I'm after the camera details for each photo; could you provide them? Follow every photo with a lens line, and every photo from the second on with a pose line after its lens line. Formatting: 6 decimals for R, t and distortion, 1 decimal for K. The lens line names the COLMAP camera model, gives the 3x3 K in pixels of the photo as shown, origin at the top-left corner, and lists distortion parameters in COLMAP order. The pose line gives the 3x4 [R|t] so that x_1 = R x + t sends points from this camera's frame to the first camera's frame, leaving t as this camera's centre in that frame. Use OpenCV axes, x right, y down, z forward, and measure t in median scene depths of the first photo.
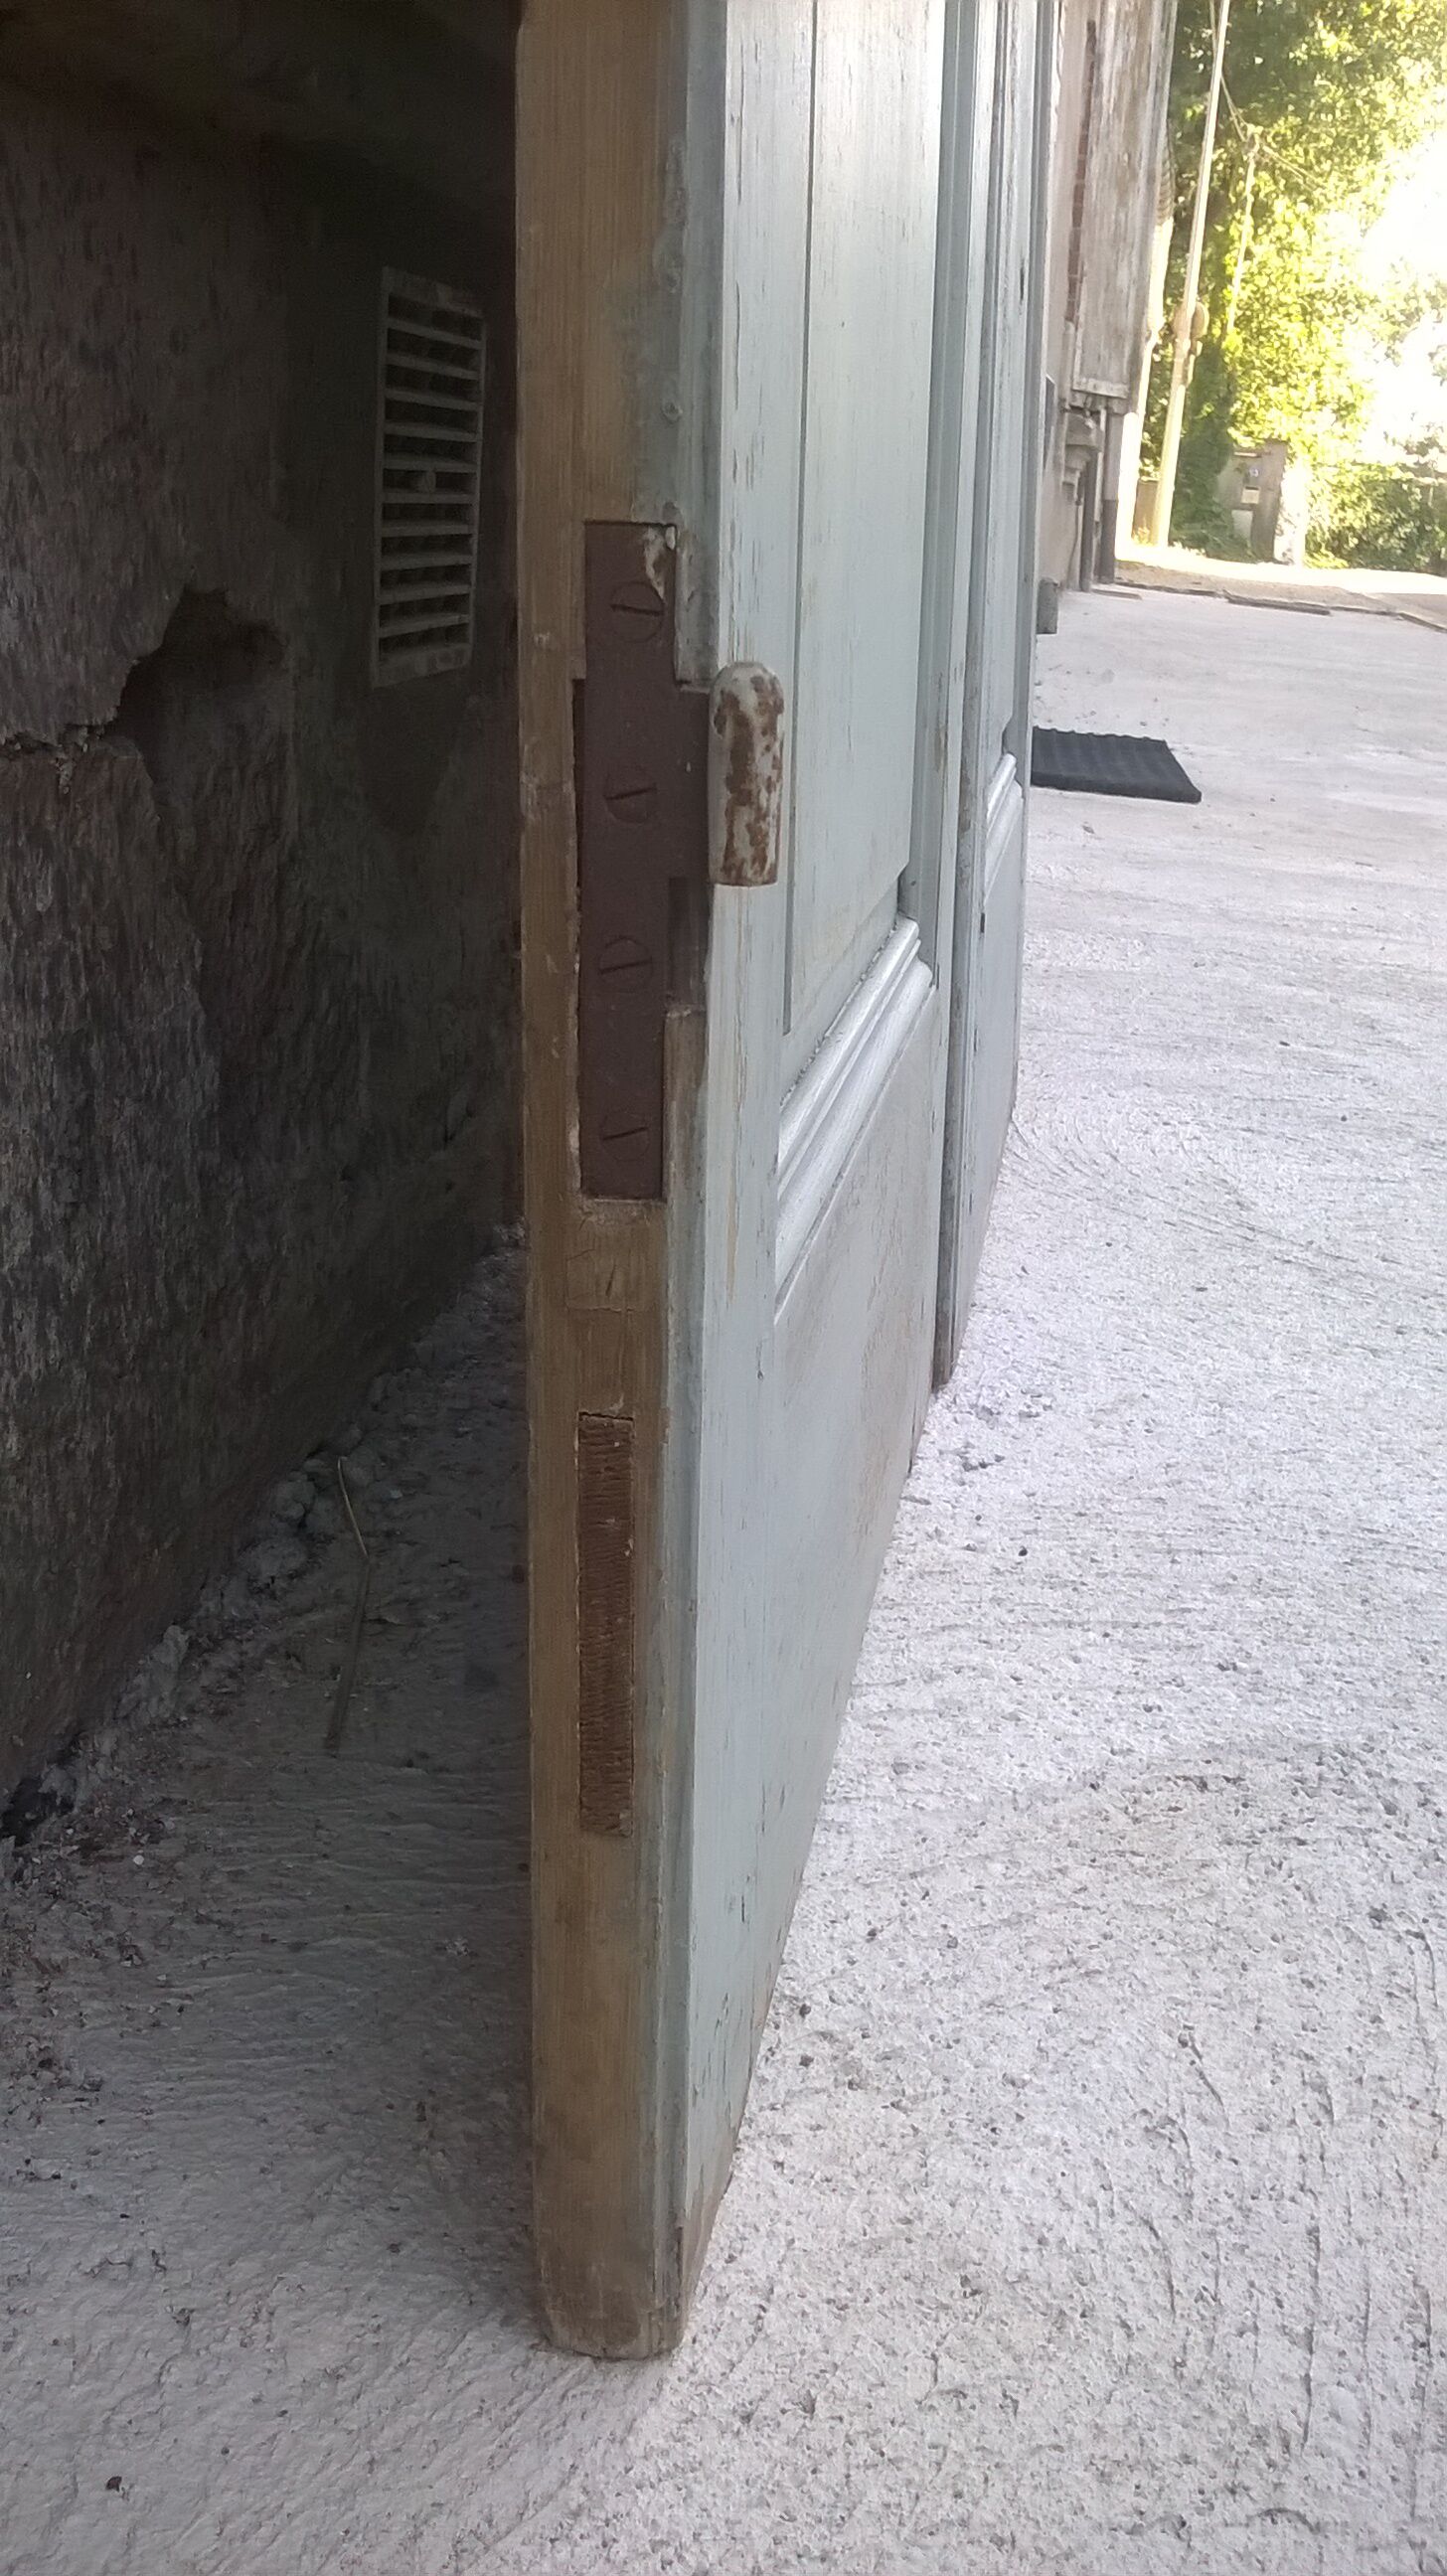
lens RADIAL K [[2248.0, 0, 724.0], [0, 2248.0, 1290.2], [0, 0, 1]] dist [0.041044, -0.155165]
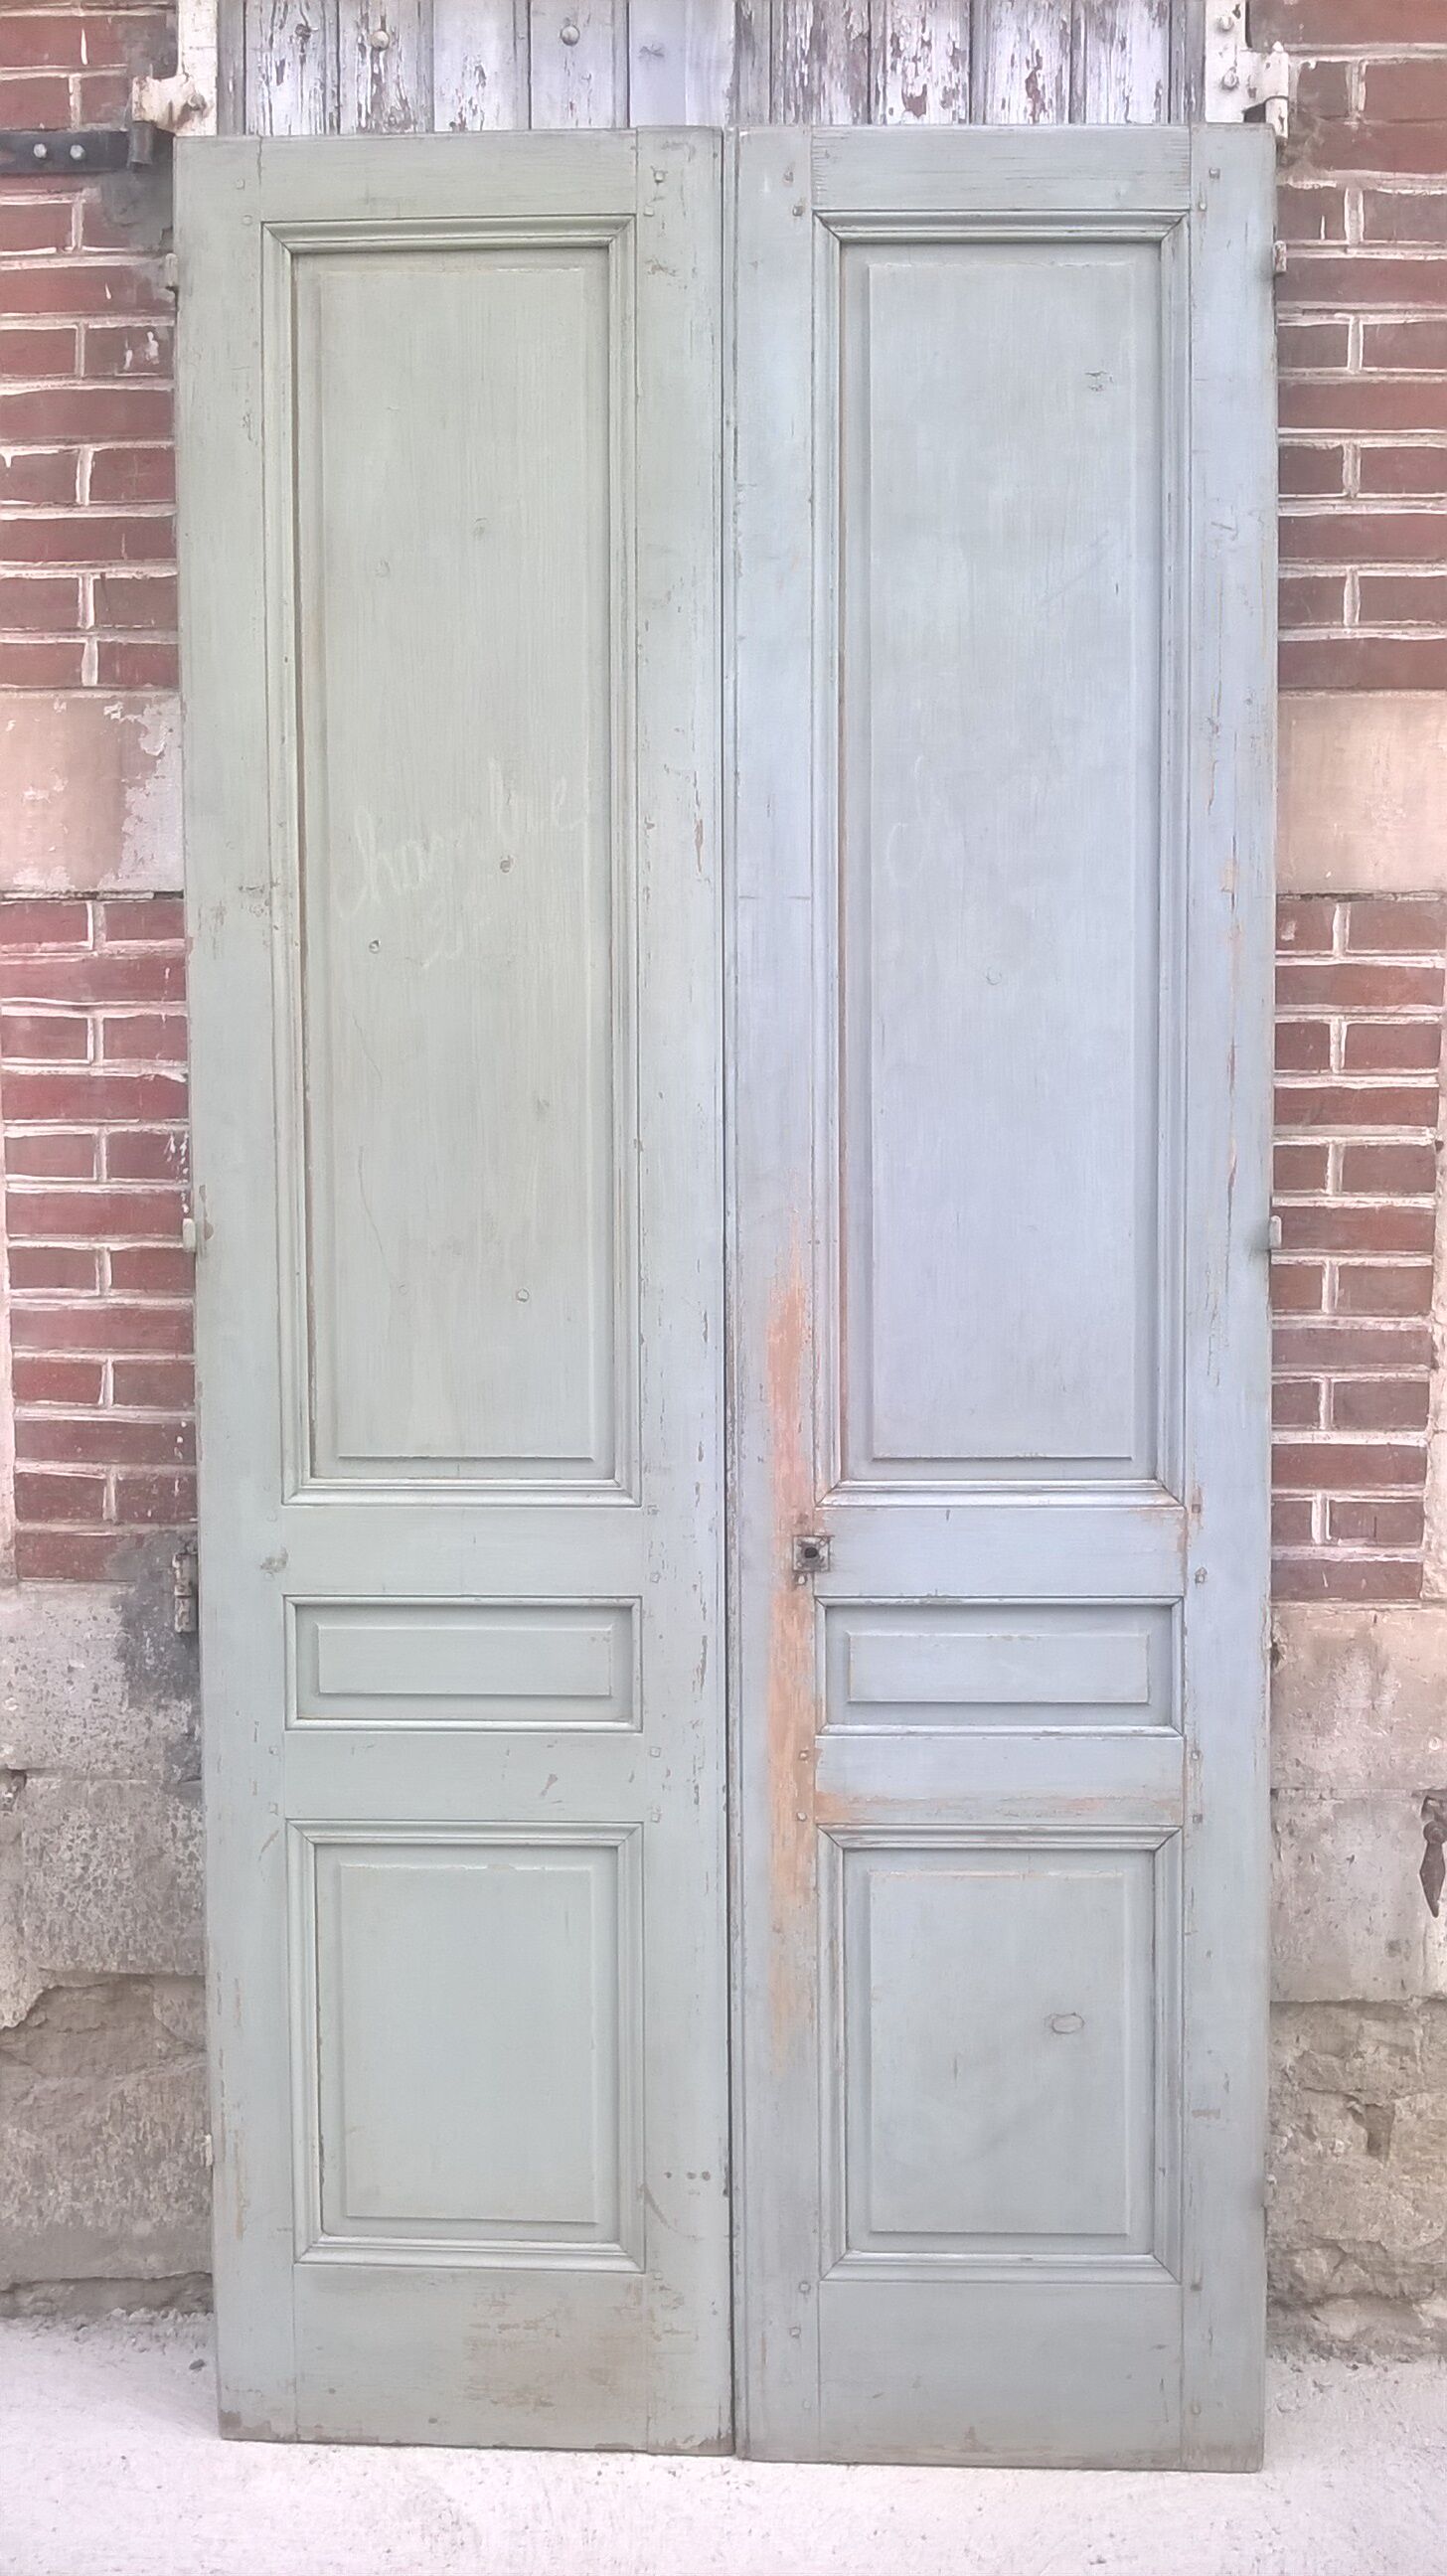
lens RADIAL K [[2248.0, 0, 736.0], [0, 2248.0, 1296.0], [0, 0, 1]] dist [0.041044, -0.155165]
pose [[0.123929, 0.040512, -0.991464, 2.884504], [-0.312712, 0.949848, -0.000276, -1.348235], [0.941729, 0.310077, 0.130382, 0.344233]]
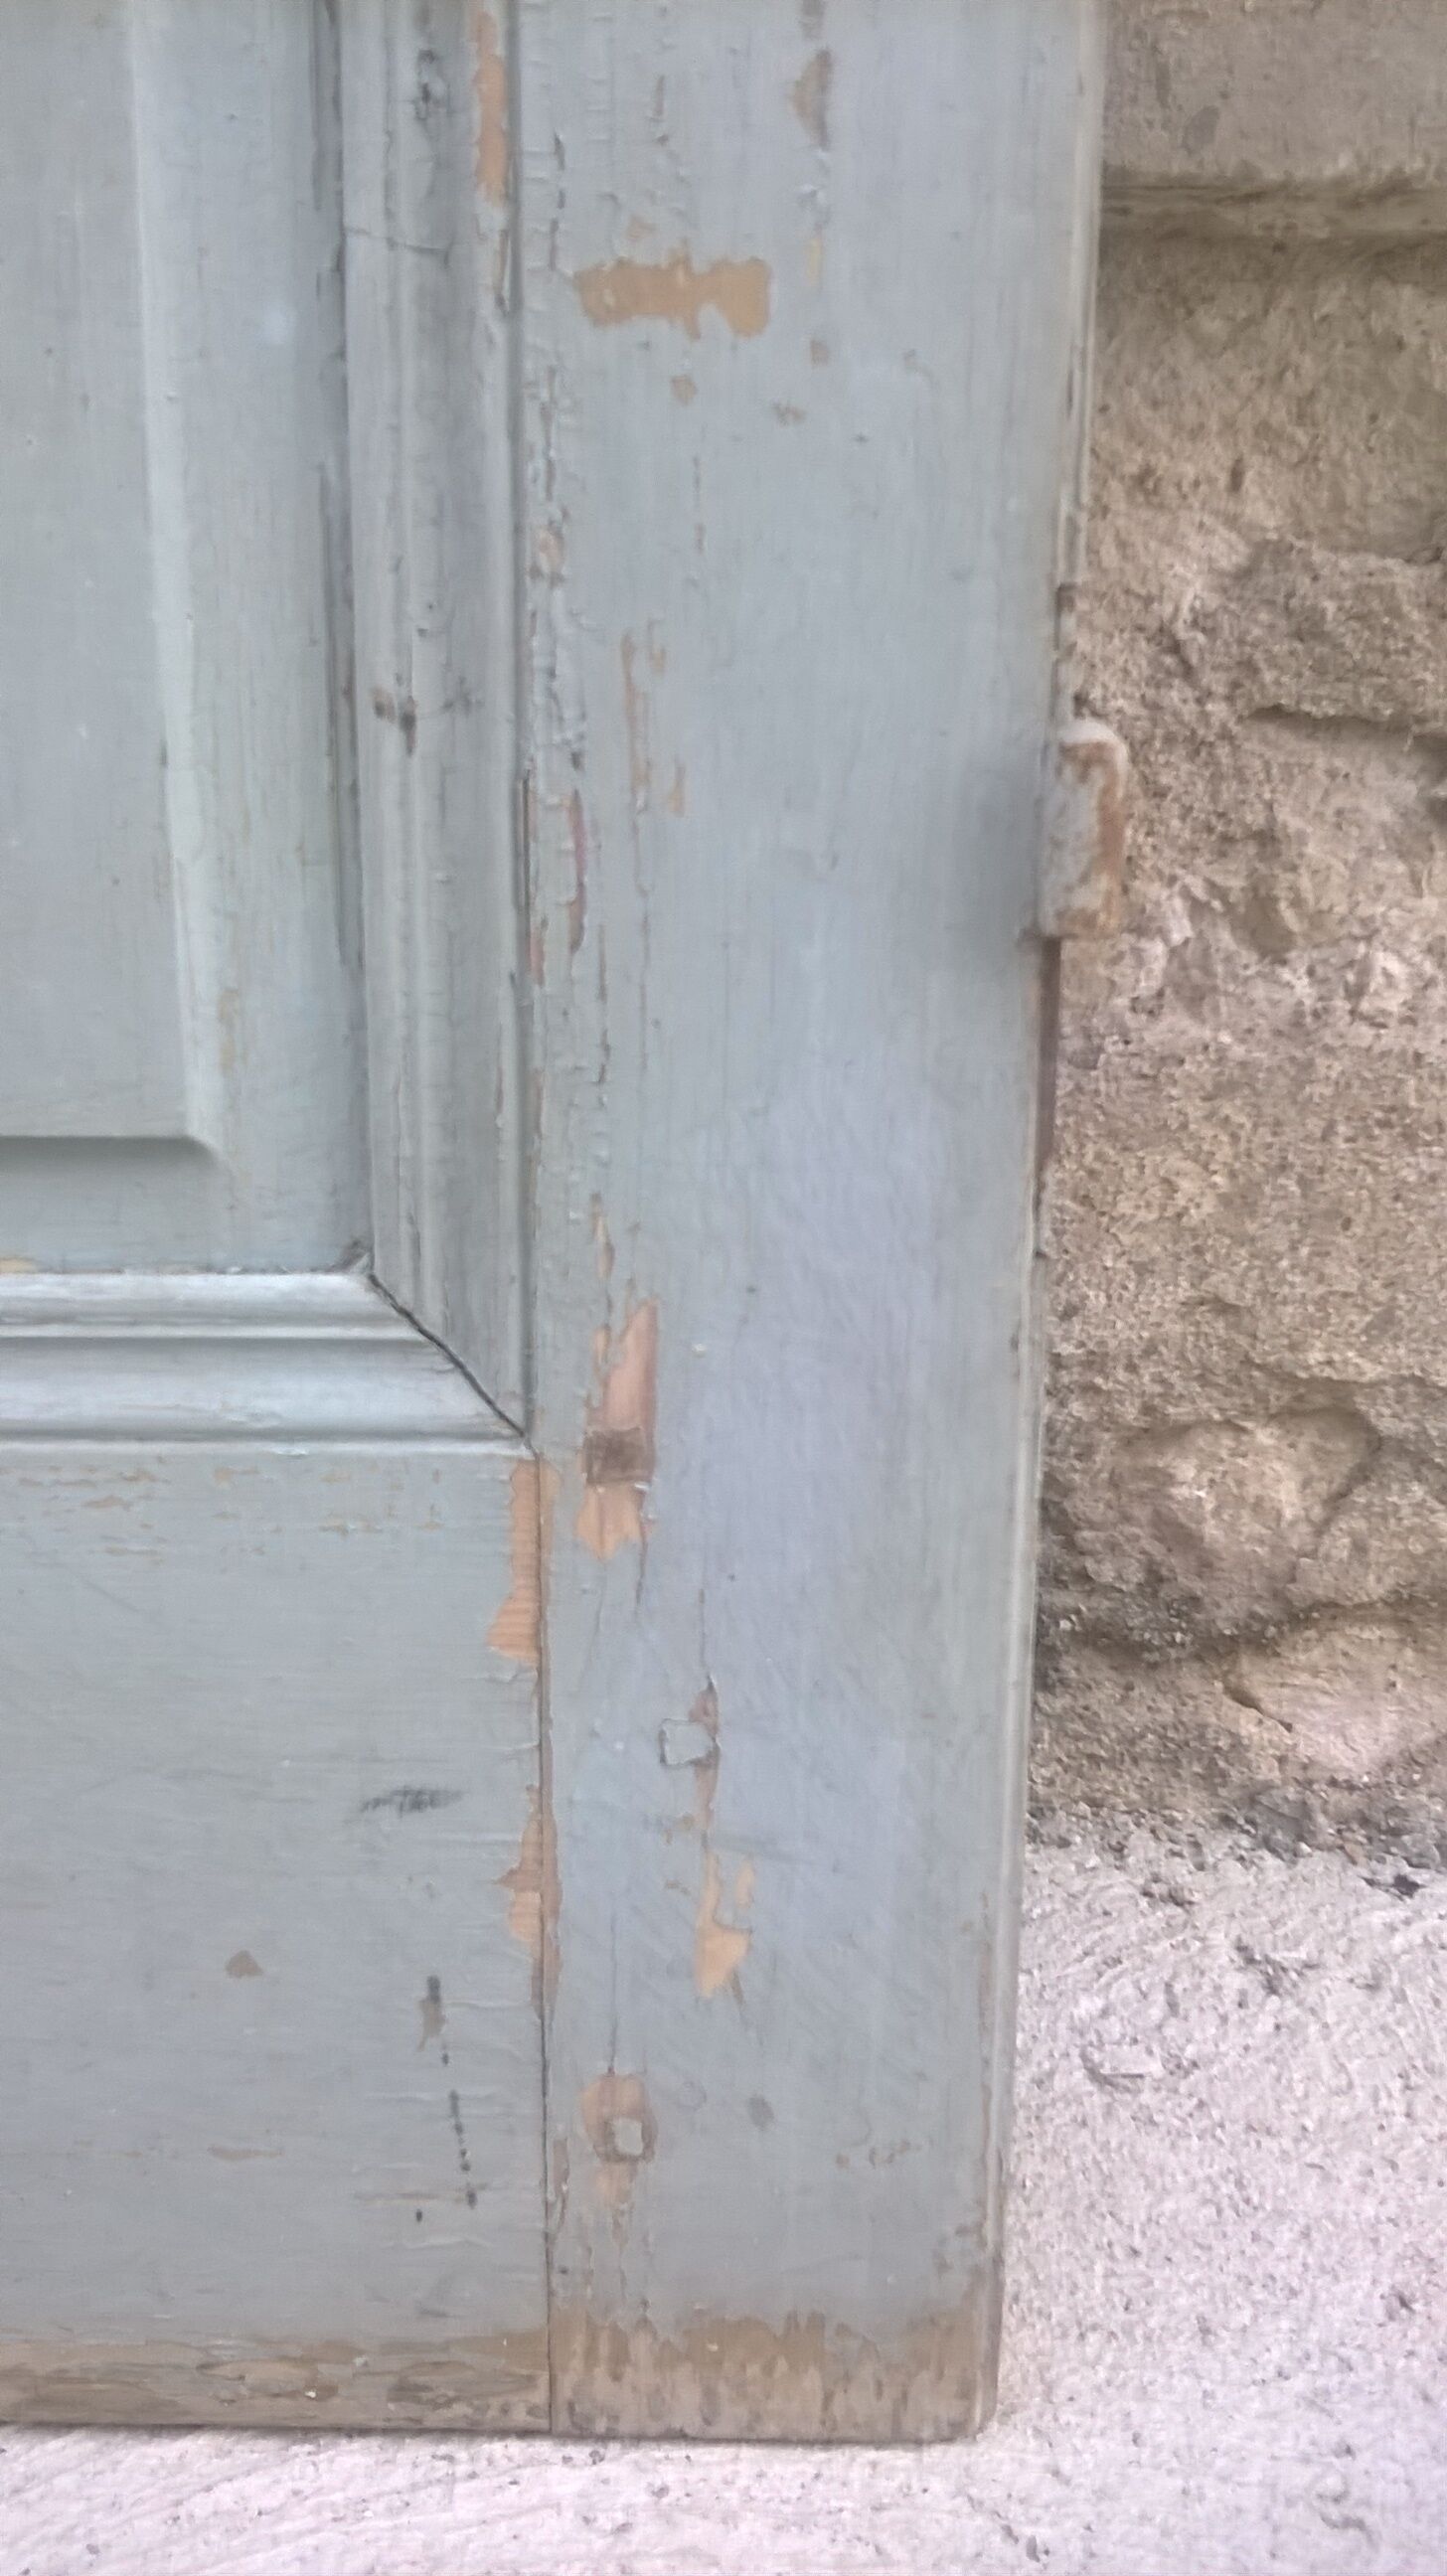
lens RADIAL K [[2248.0, 0, 719.0], [0, 2248.0, 1289.5], [0, 0, 1]] dist [0.041044, -0.155165]
pose [[0.182120, 0.237624, -0.954132, 0.661781], [-0.322829, 0.931019, 0.170248, -0.472148], [0.928770, 0.277016, 0.246269, 1.529491]]
